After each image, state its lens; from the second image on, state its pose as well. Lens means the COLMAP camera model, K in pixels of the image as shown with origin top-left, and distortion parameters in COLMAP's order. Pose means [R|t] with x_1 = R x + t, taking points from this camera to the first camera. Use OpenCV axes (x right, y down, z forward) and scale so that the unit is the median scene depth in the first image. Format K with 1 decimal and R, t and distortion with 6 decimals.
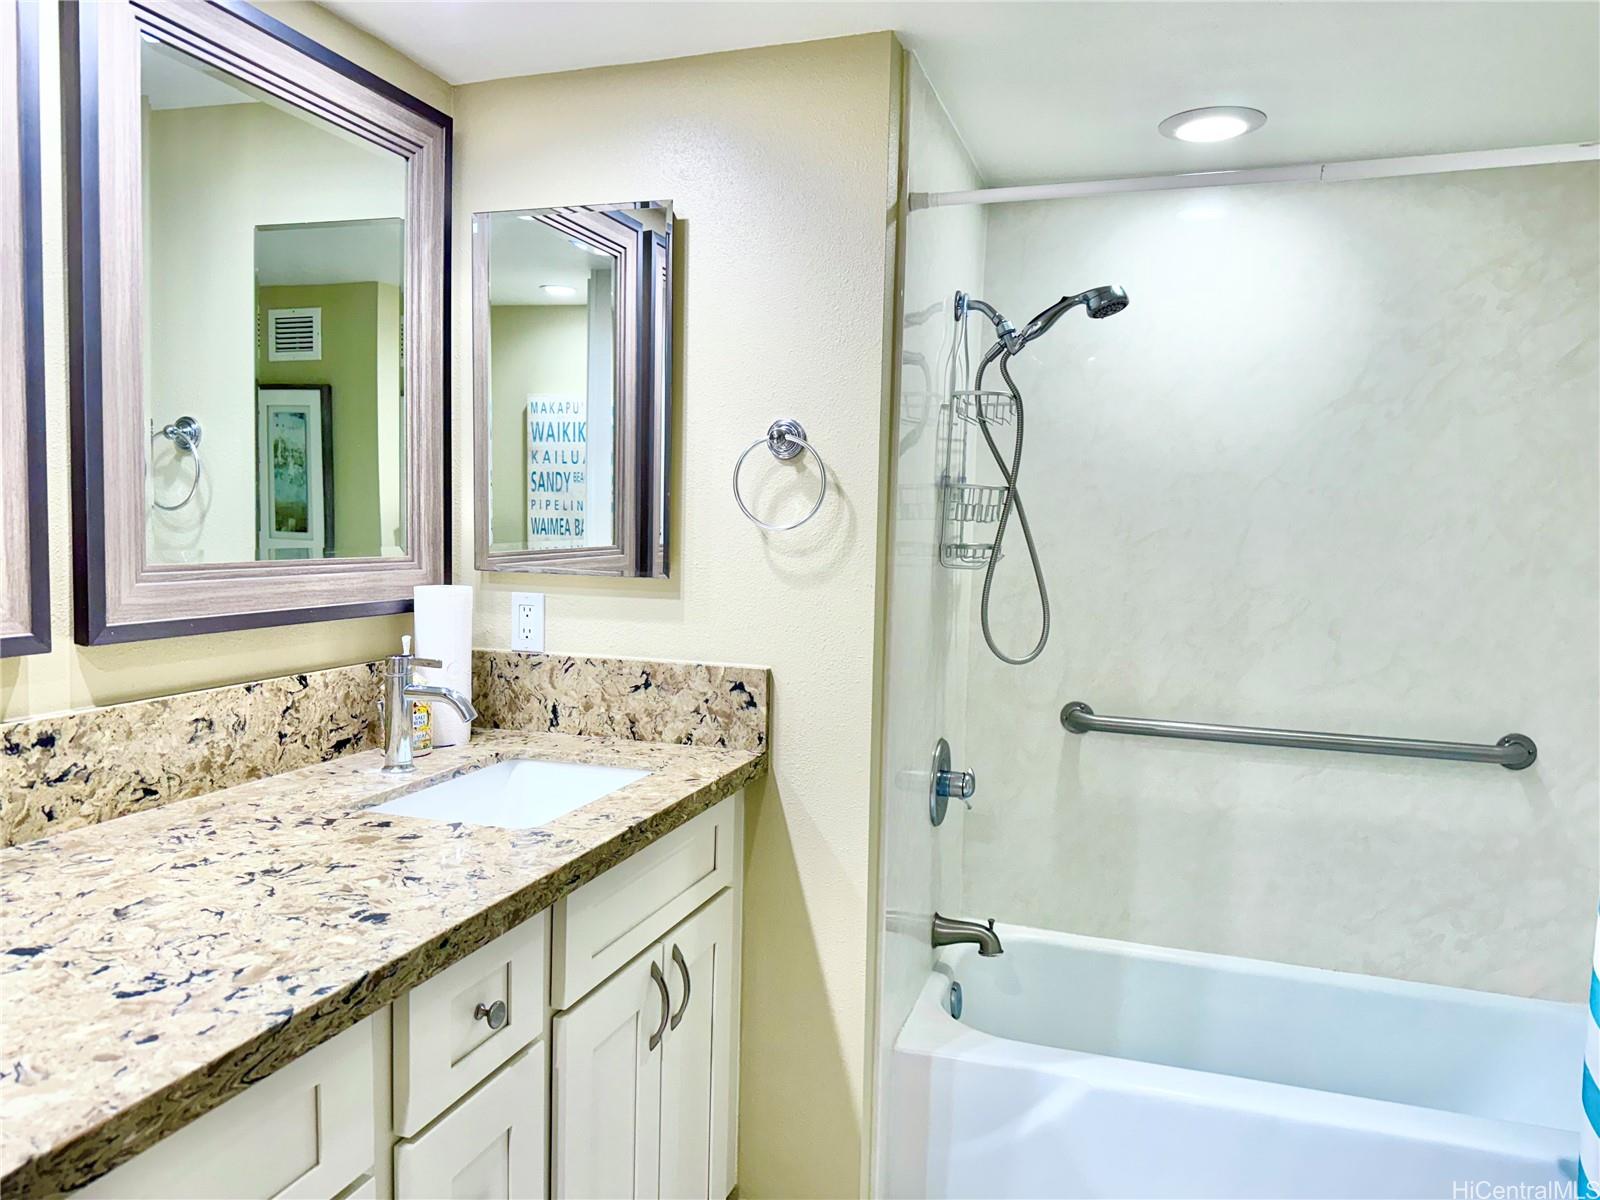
lens RADIAL K [[1118.3, 0, 797.2], [0, 1118.3, 596.9], [0, 0, 1]] dist [0.038885, -0.046614]
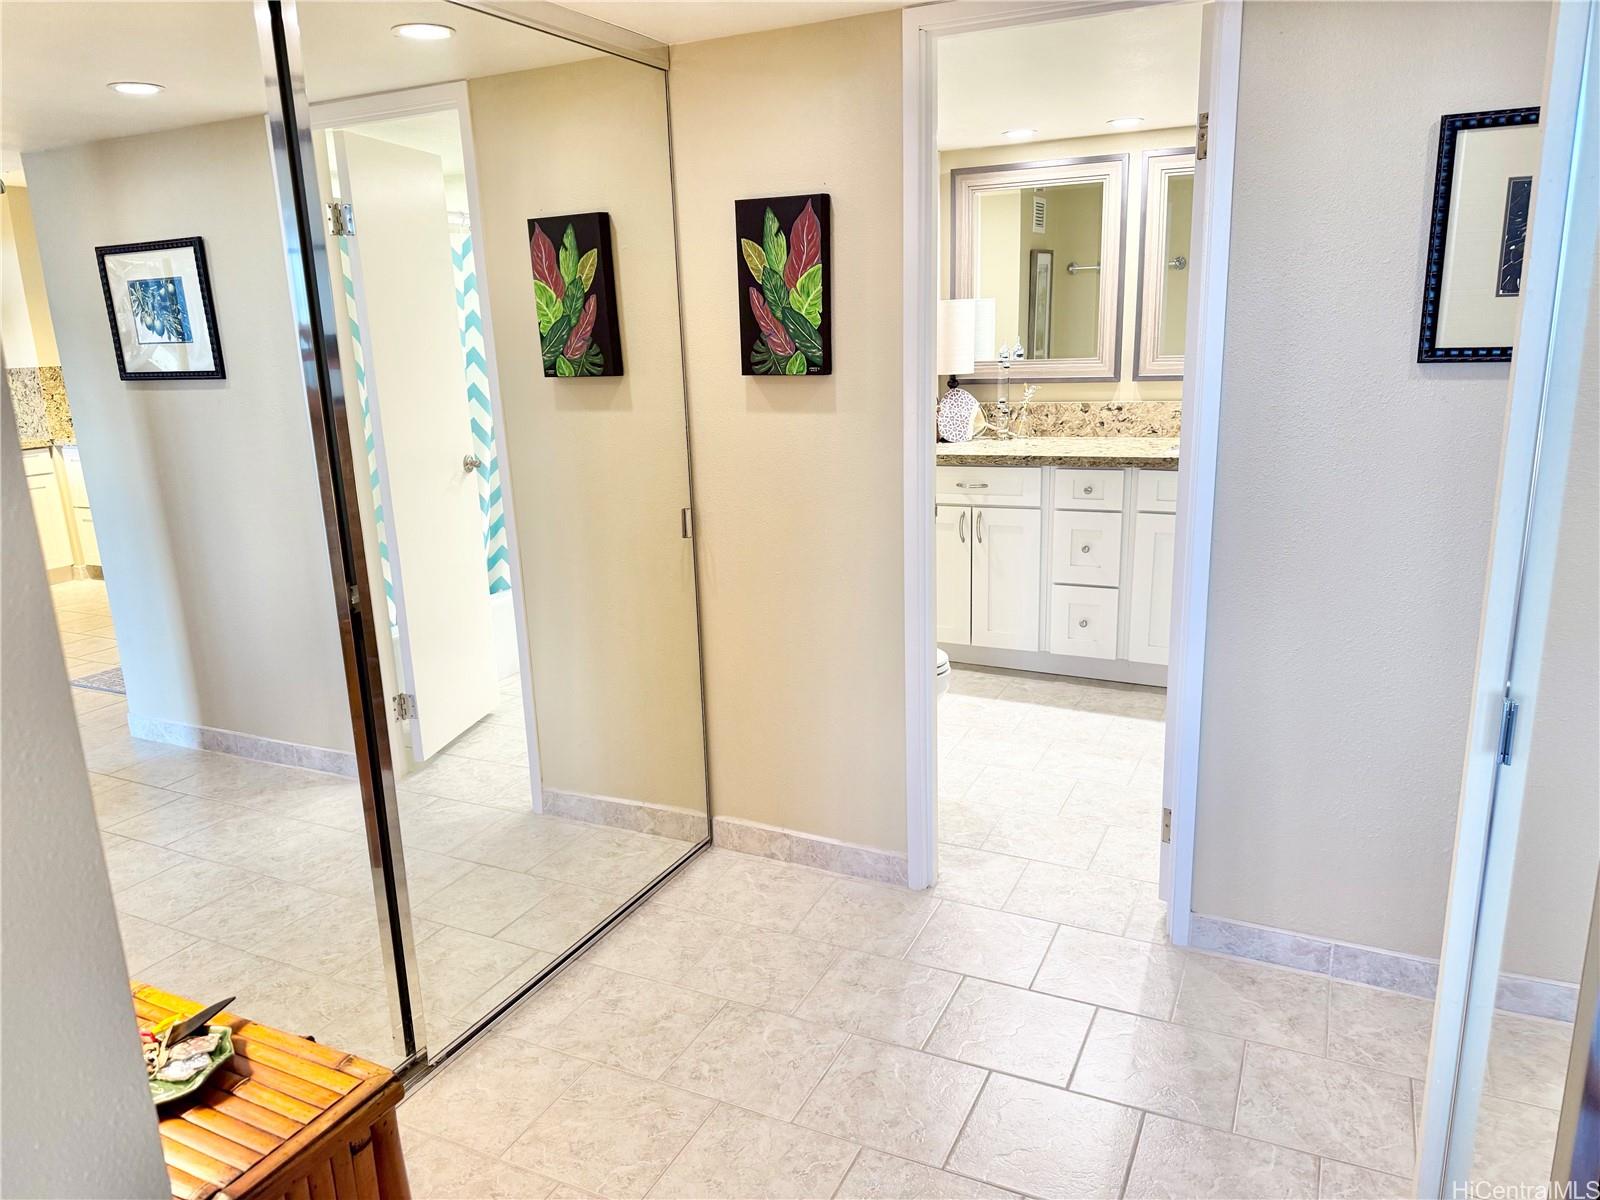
lens RADIAL K [[1118.3, 0, 793.8], [0, 1118.3, 609.1], [0, 0, 1]] dist [0.038885, -0.046614]
pose [[-0.144333, 0.230627, -0.962278, 2.640399], [-0.036316, 0.970571, 0.238062, -0.052704], [0.988863, 0.069306, -0.131710, 0.458738]]
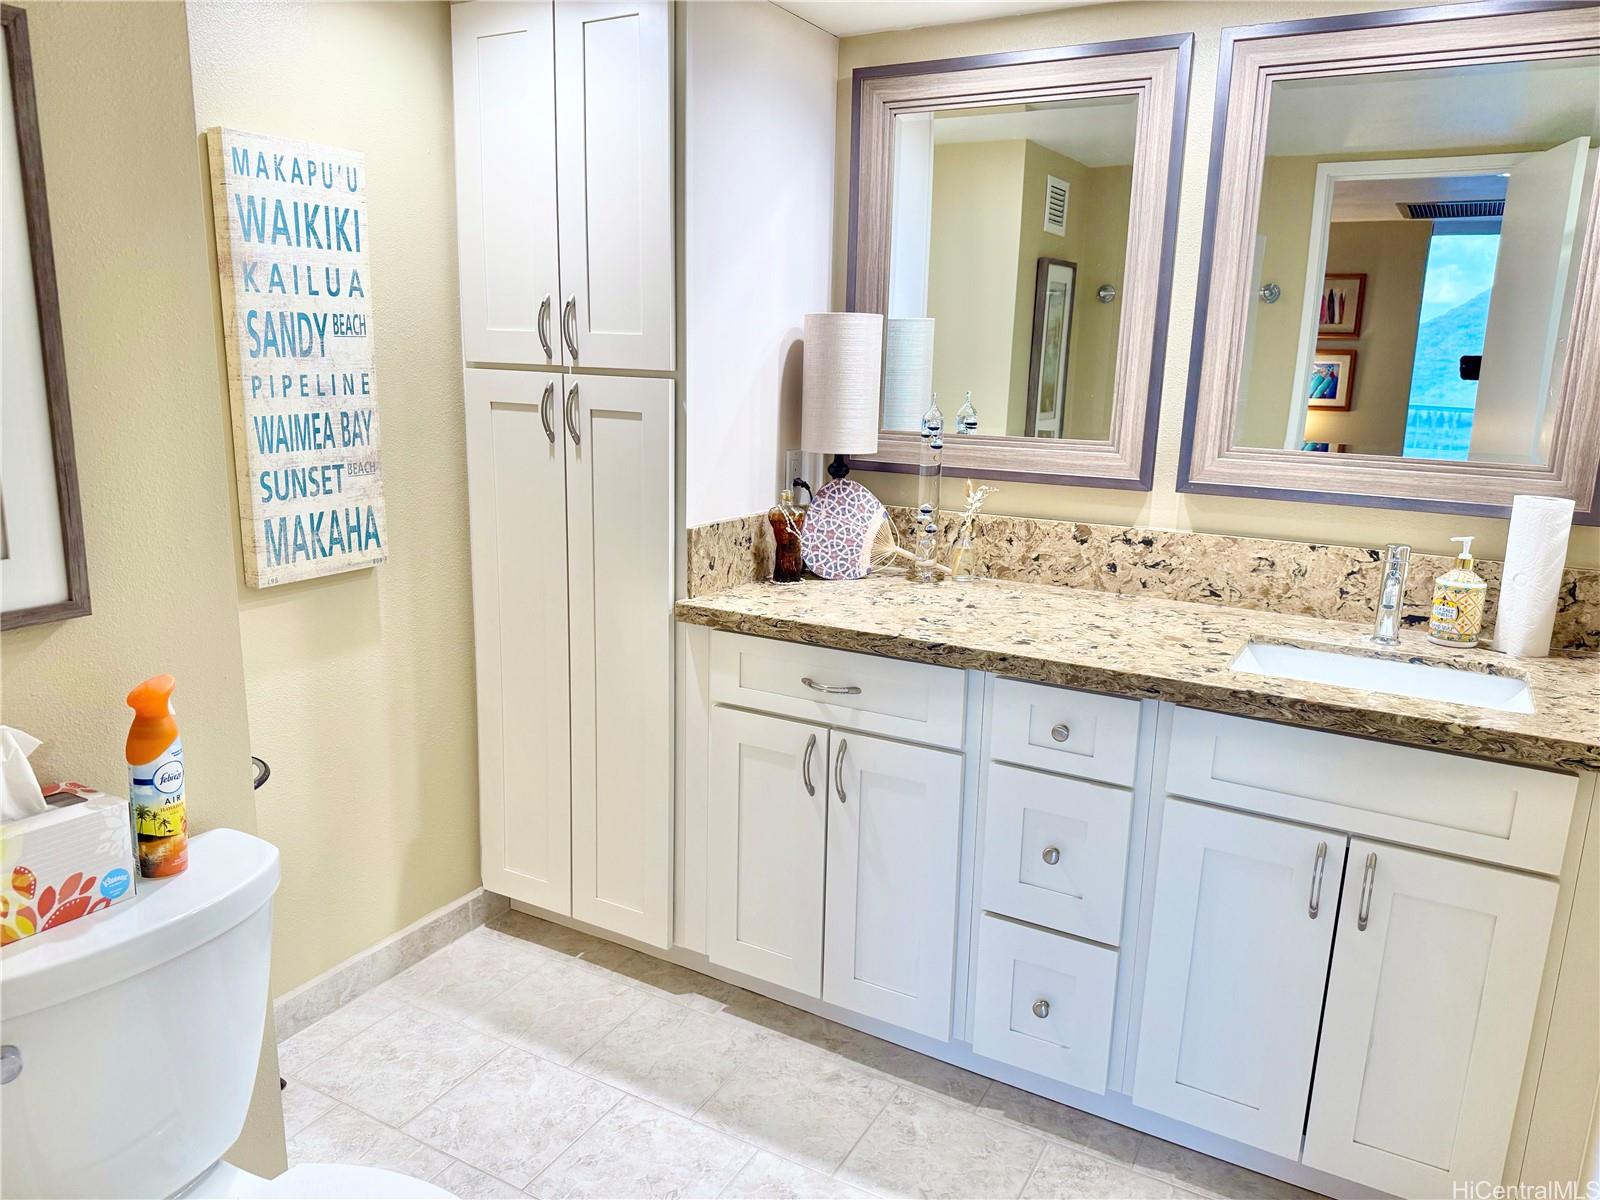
lens RADIAL K [[1118.3, 0, 800.1], [0, 1118.3, 598.1], [0, 0, 1]] dist [0.038885, -0.046614]
pose [[-0.195855, 0.179939, -0.963983, 1.028178], [-0.095464, 0.974853, 0.201364, -0.078825], [0.975975, 0.131464, -0.173753, 0.708888]]
